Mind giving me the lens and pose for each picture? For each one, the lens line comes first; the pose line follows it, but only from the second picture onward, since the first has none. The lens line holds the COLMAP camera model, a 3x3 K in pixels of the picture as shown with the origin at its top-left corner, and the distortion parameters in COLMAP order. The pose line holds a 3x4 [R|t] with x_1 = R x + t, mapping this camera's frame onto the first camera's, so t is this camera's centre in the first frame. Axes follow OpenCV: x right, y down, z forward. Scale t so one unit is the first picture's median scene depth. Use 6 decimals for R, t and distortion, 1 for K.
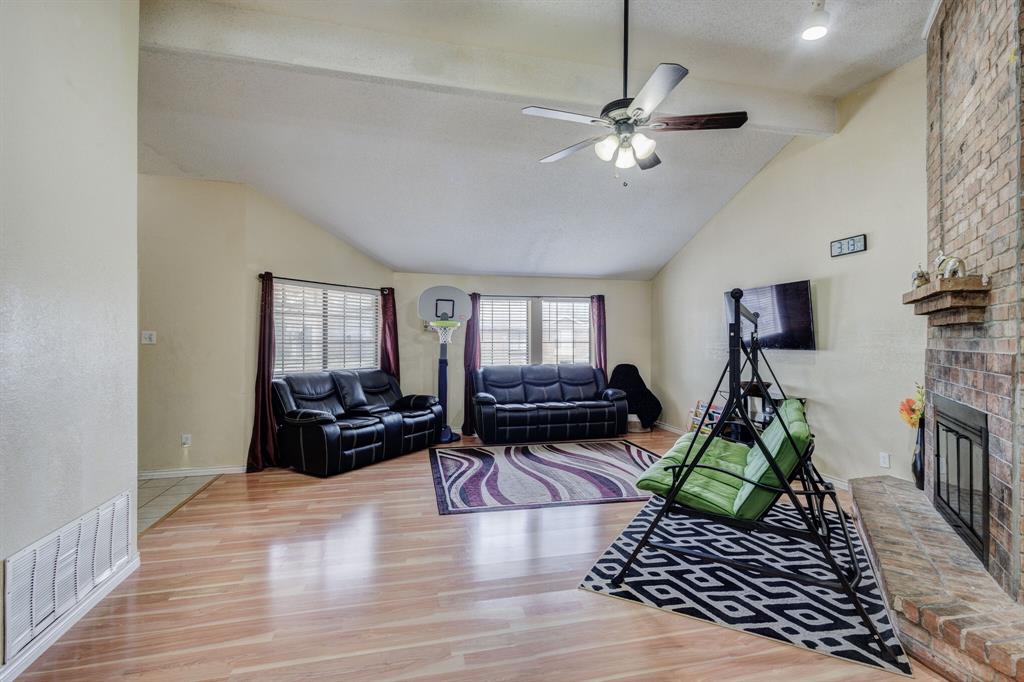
lens RADIAL K [[471.8, 0, 515.6], [0, 471.8, 339.0], [0, 0, 1]] dist [0.011850, -0.002769]
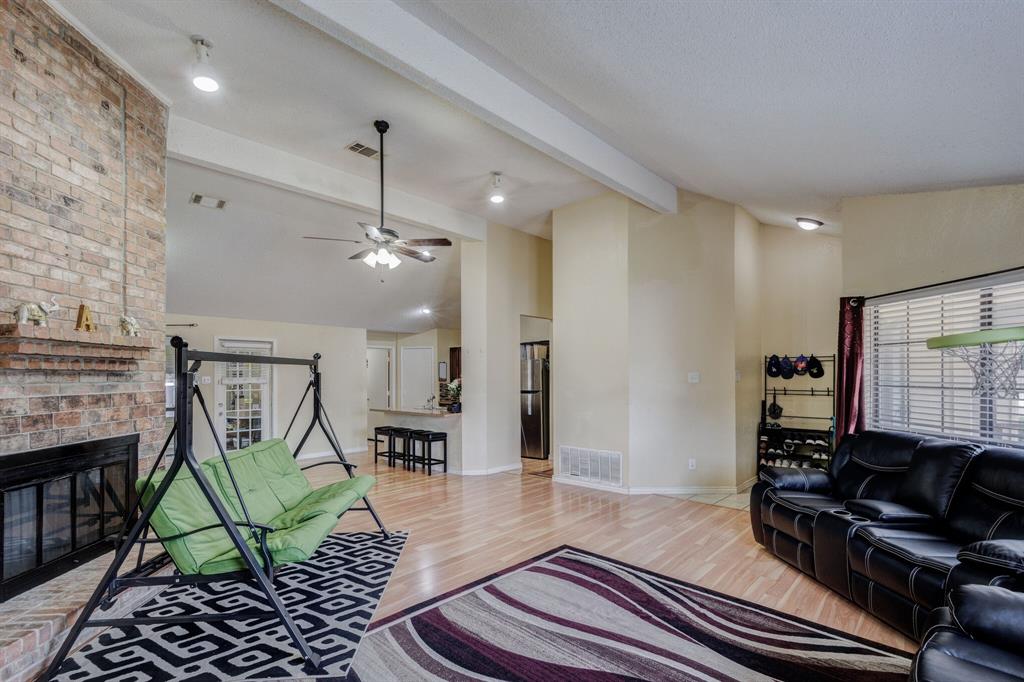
lens RADIAL K [[471.8, 0, 515.2], [0, 471.8, 369.6], [0, 0, 1]] dist [0.011850, -0.002769]
pose [[-0.831302, -0.007605, -0.555768, 0.429198], [0.002833, 0.999835, -0.017920, -0.005446], [0.555813, -0.016472, -0.831144, 1.476136]]
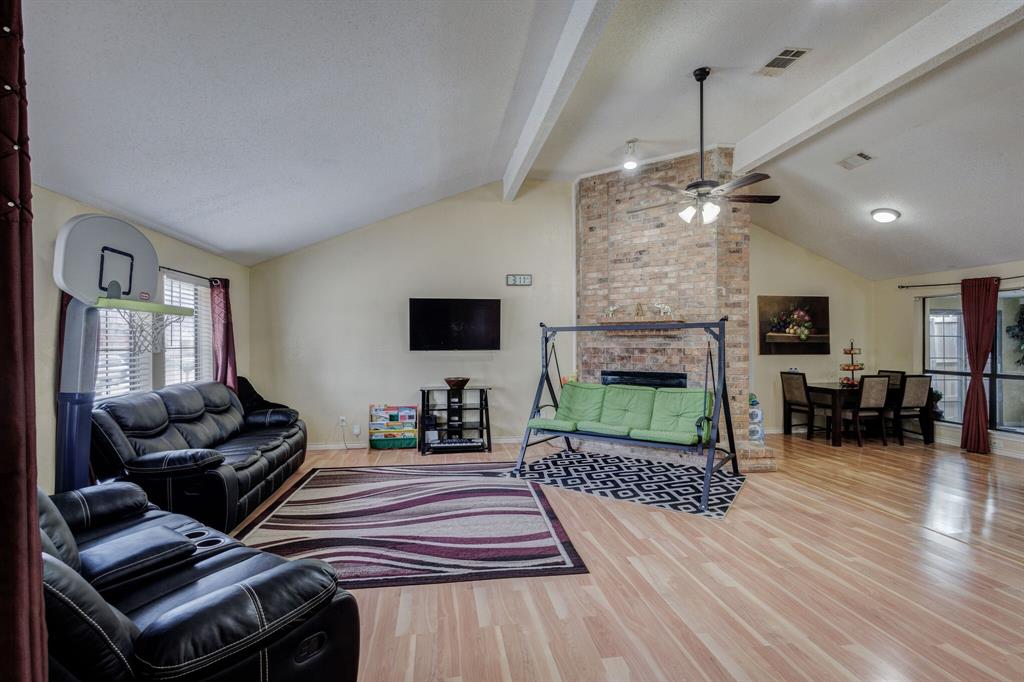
lens RADIAL K [[471.8, 0, 510.5], [0, 471.8, 339.2], [0, 0, 1]] dist [0.011850, -0.002769]
pose [[0.094535, 0.004674, 0.995511, -0.749723], [0.000016, 0.999989, -0.004696, -0.001136], [-0.995522, 0.000460, 0.094534, 0.846994]]
